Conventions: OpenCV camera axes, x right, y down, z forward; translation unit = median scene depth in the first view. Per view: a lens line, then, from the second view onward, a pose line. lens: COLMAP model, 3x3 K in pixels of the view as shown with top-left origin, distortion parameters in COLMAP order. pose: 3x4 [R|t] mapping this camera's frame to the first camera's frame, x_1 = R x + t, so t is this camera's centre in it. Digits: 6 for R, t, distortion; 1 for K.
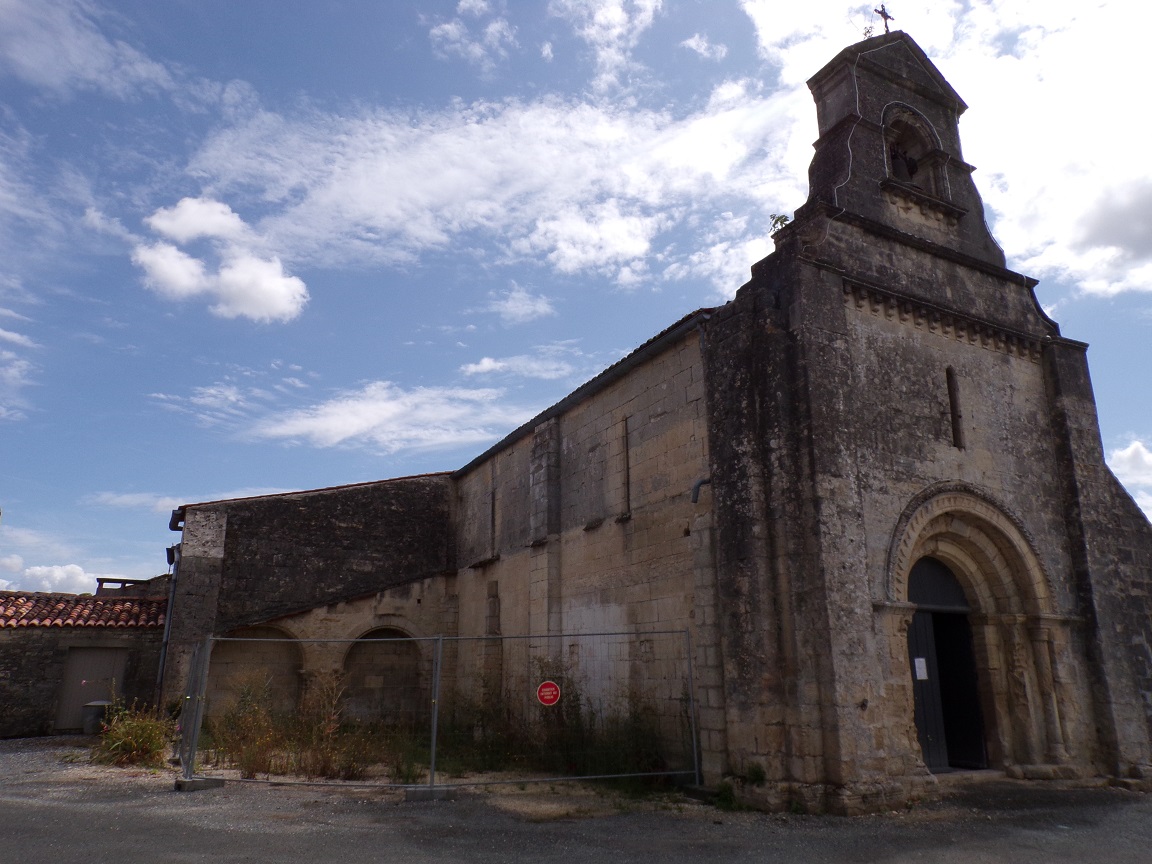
lens RADIAL K [[852.7, 0, 571.1], [0, 852.7, 430.4], [0, 0, 1]] dist [0.008450, 0.004370]
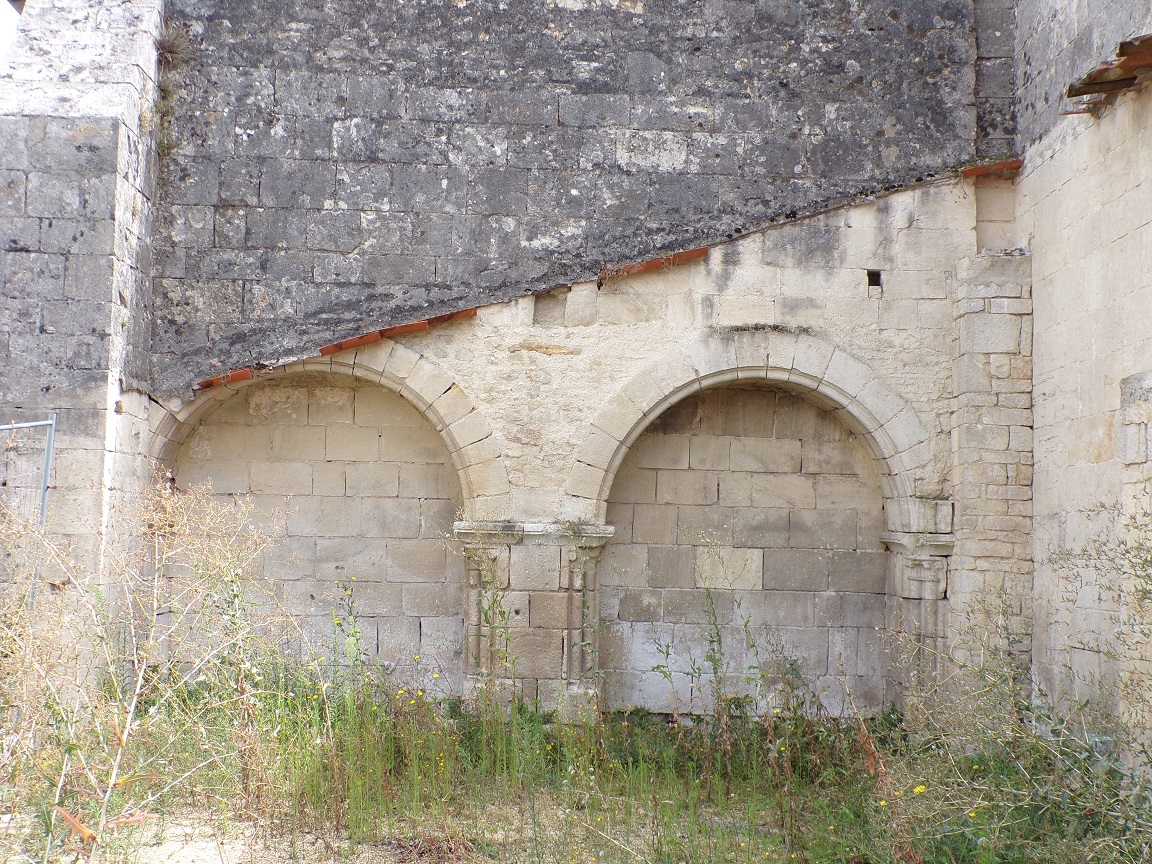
lens RADIAL K [[1452.8, 0, 575.4], [0, 1452.8, 434.5], [0, 0, 1]] dist [0.001361, 0.000000]
pose [[0.898848, -0.013471, -0.438053, -0.067564], [0.099421, 0.979736, 0.173875, 0.164973], [0.426834, -0.199839, 0.881973, 0.572319]]
